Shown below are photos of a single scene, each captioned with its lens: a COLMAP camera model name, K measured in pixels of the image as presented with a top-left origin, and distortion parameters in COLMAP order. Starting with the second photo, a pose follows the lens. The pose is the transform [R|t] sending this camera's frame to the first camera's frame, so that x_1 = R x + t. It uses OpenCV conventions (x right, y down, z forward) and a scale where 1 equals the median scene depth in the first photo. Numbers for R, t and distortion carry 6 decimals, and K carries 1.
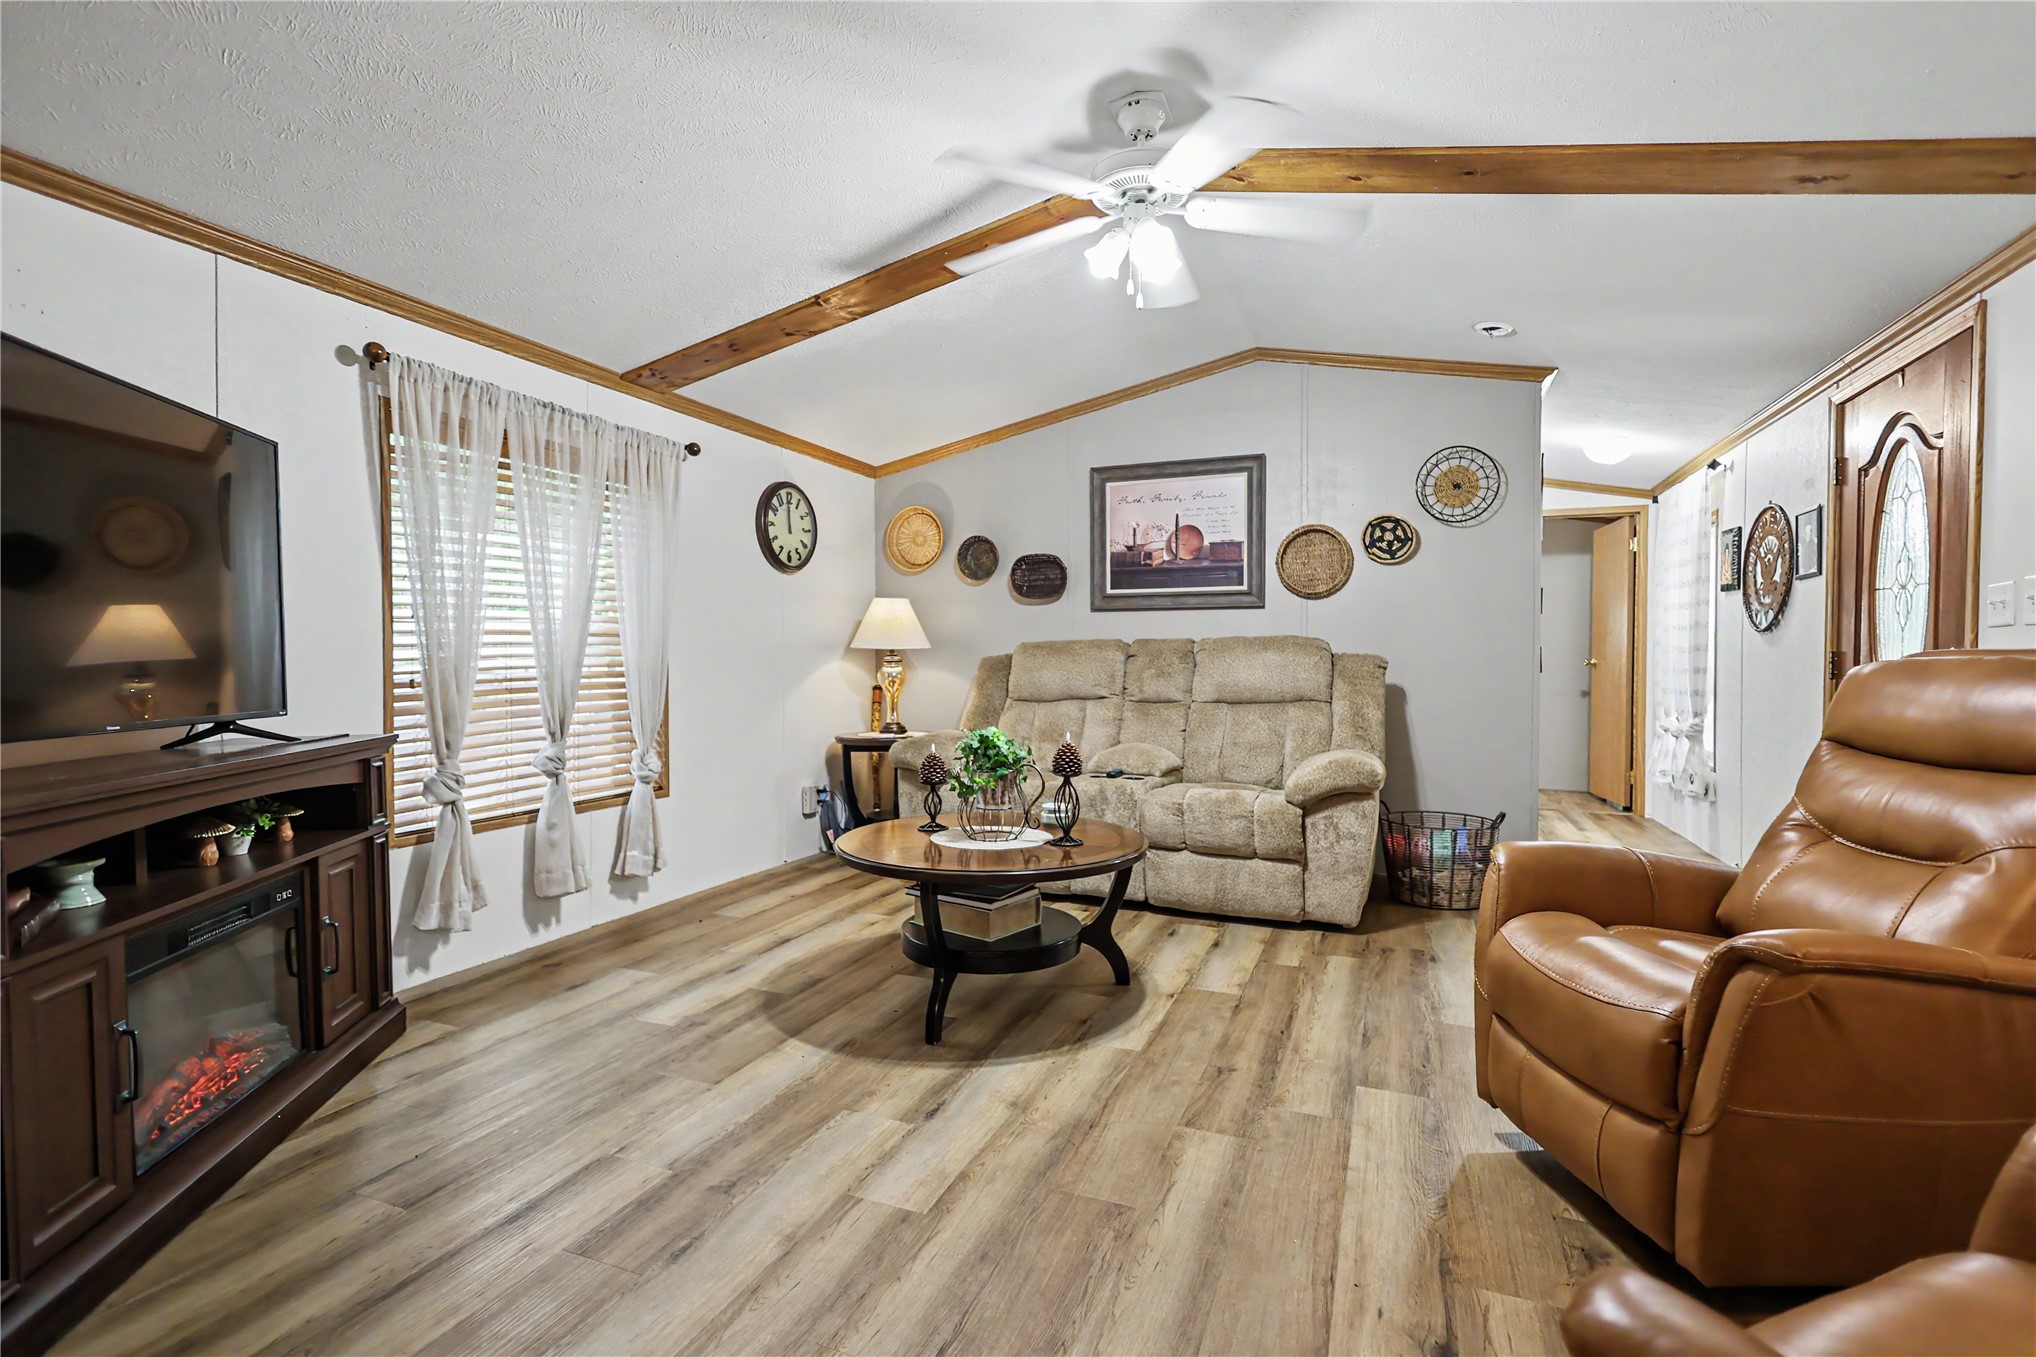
lens RADIAL K [[943.3, 0, 1021.1], [0, 943.3, 680.8], [0, 0, 1]] dist [-0.001198, 0.001490]
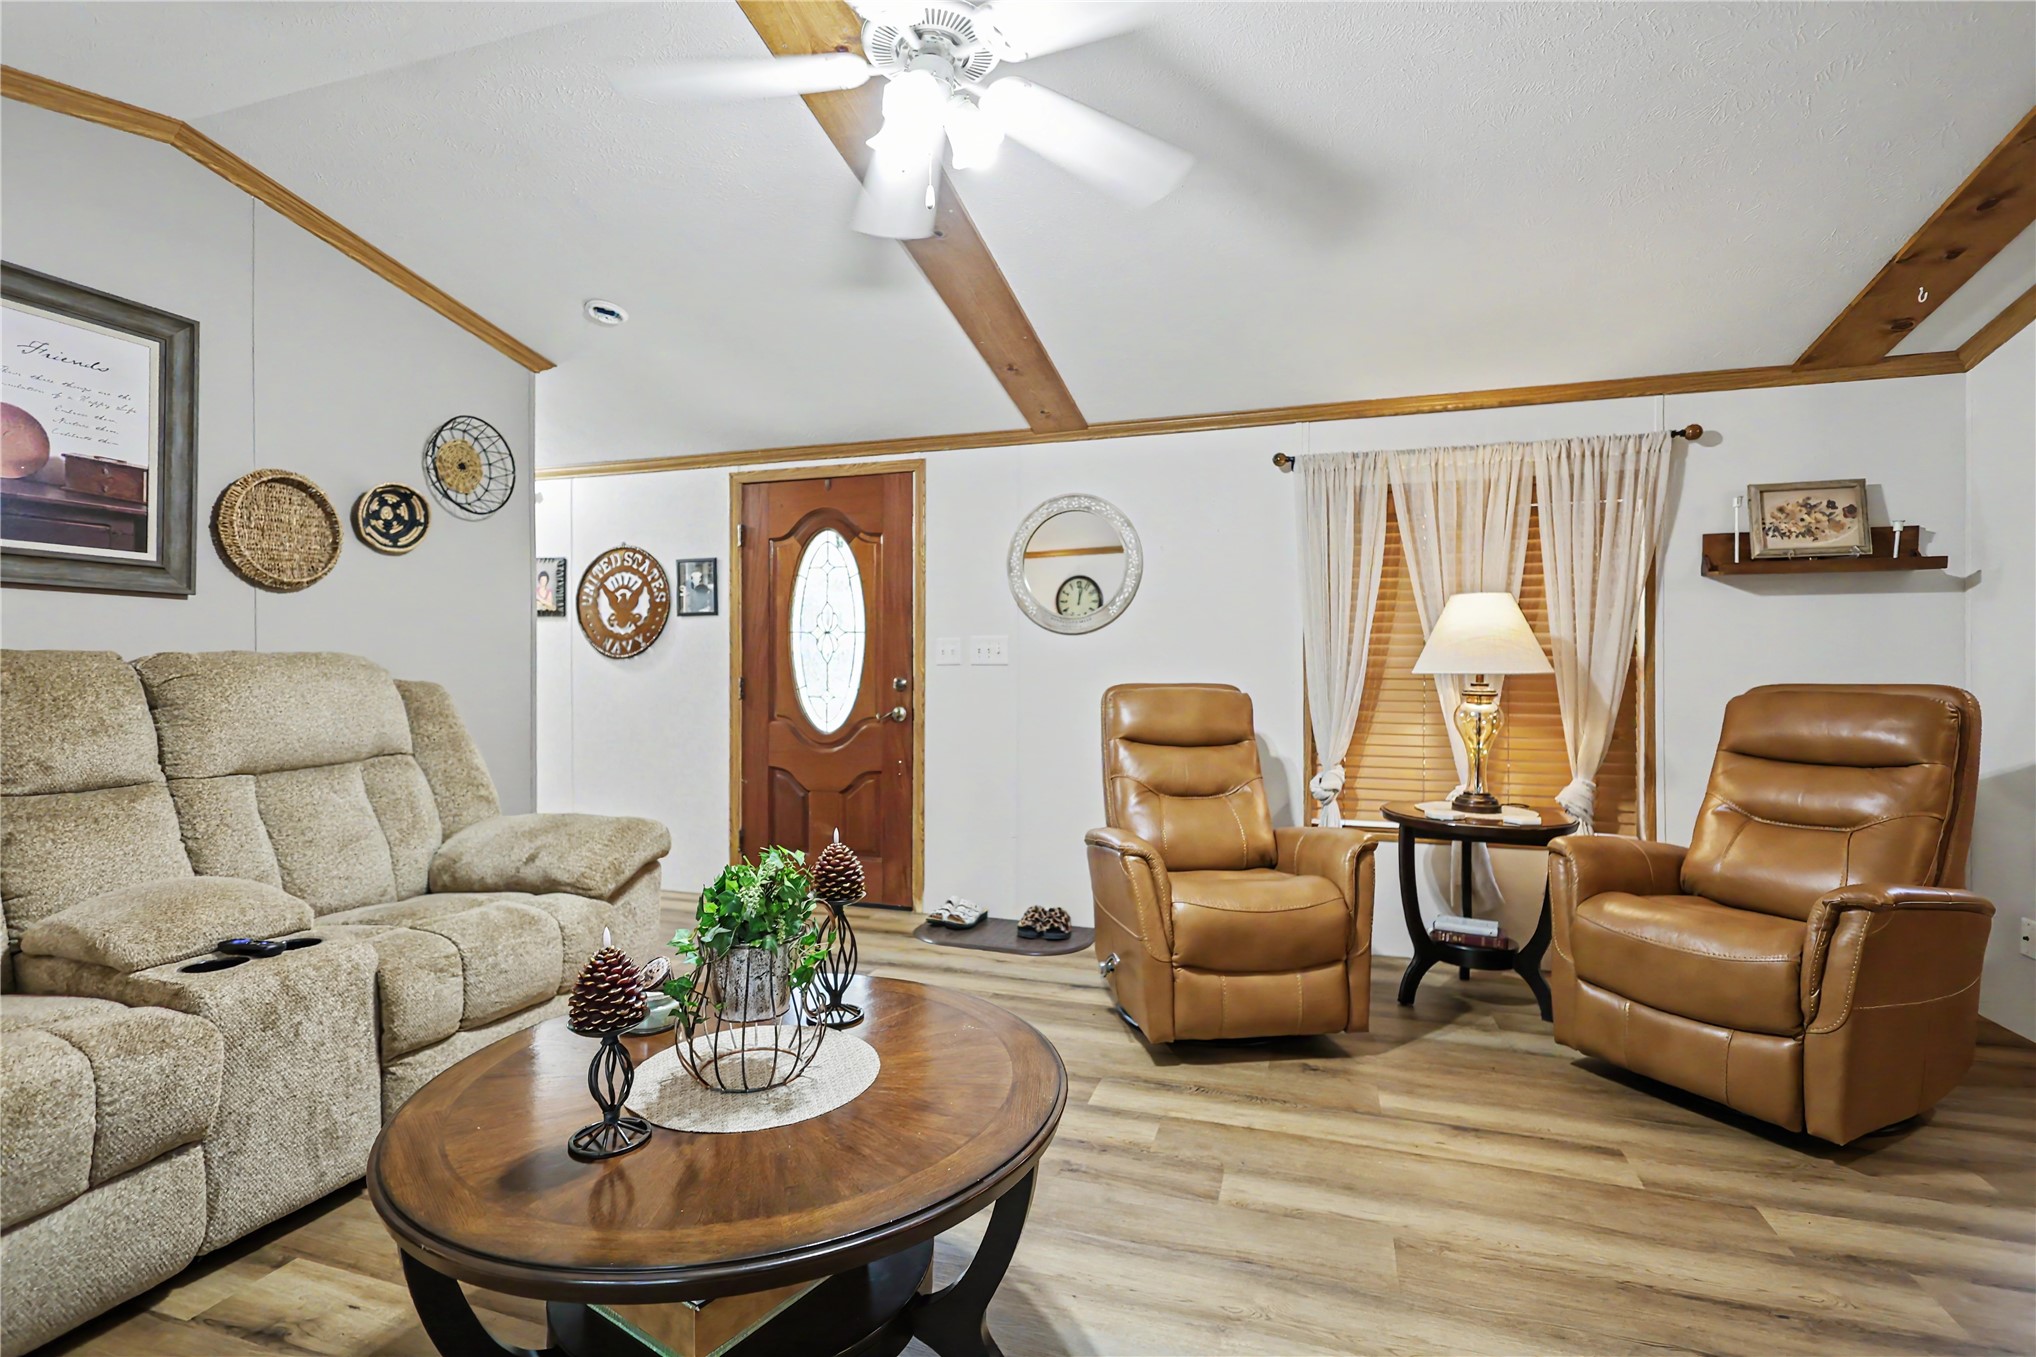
lens RADIAL K [[943.3, 0, 1022.0], [0, 943.3, 673.1], [0, 0, 1]] dist [-0.001198, 0.001490]
pose [[-0.062254, 0.001008, 0.998060, -0.341147], [0.020572, 0.999788, 0.000274, -0.023935], [-0.997848, 0.020550, -0.062262, 0.569101]]
